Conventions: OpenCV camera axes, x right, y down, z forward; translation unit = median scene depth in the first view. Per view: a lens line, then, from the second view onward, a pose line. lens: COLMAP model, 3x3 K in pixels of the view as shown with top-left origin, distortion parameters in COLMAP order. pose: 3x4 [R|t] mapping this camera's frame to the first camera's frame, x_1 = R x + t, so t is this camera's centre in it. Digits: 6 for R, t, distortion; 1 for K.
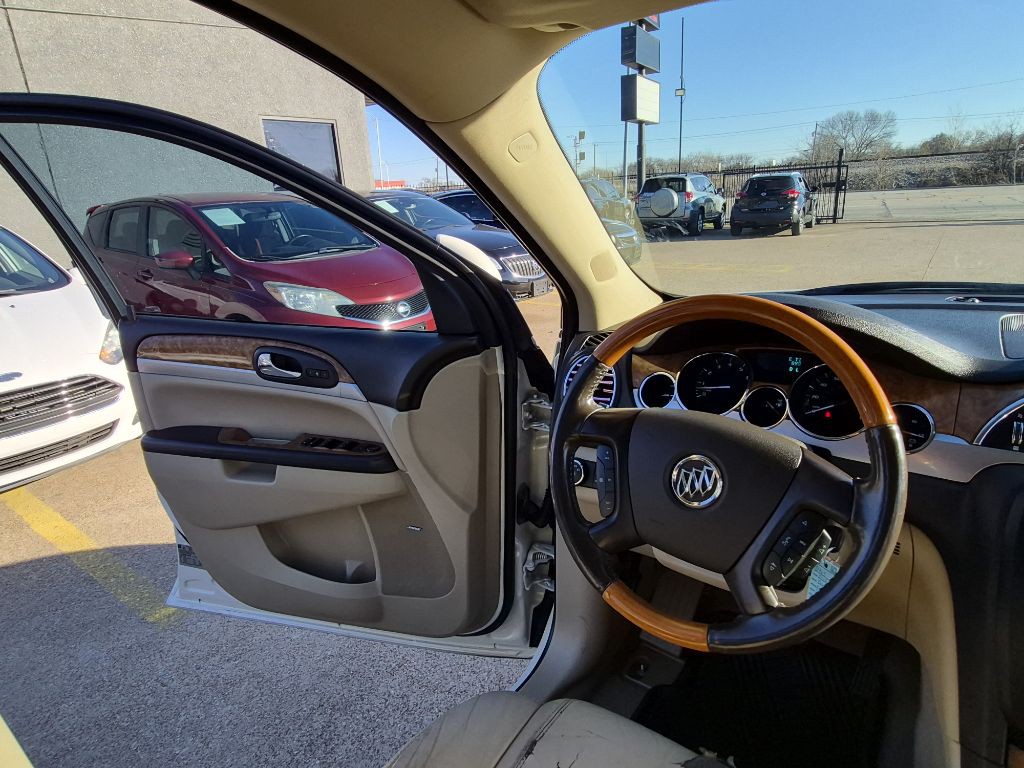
lens RADIAL K [[571.4, 0, 522.1], [0, 571.4, 389.5], [0, 0, 1]] dist [0.010816, -0.004617]
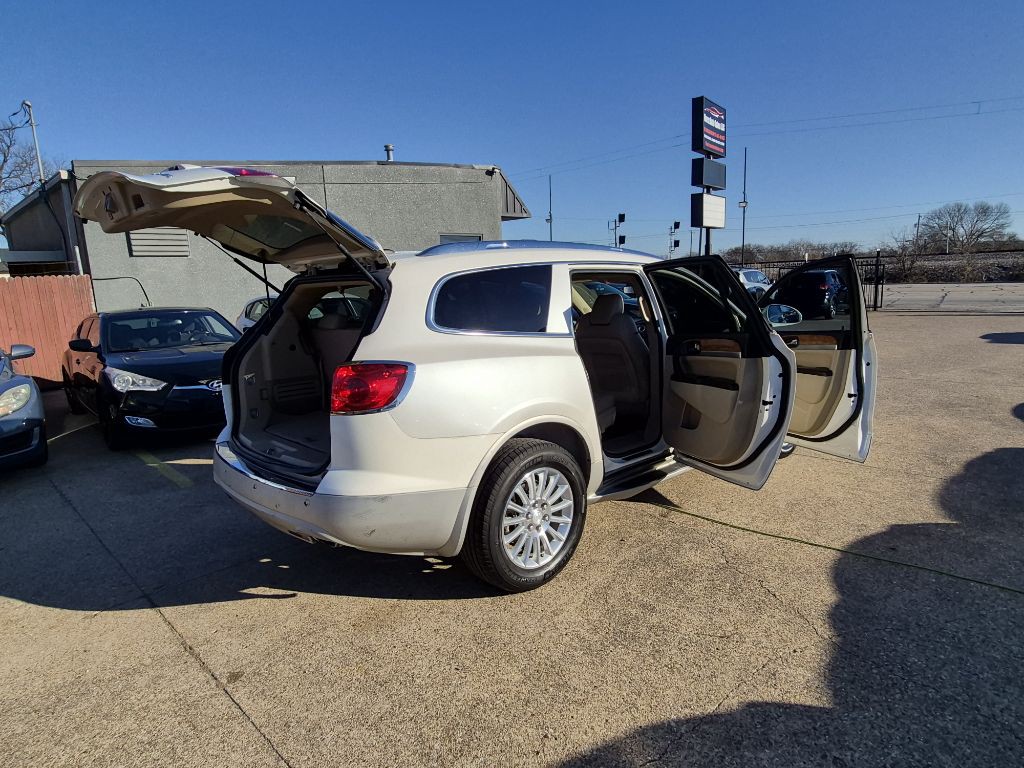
lens RADIAL K [[601.7, 0, 519.9], [0, 601.7, 387.6], [0, 0, 1]] dist [-0.003790, 0.004631]
pose [[0.985775, 0.050673, -0.160247, 0.031473], [-0.072676, 0.988234, -0.134578, 0.089076], [0.151542, 0.144310, 0.977860, -0.309642]]
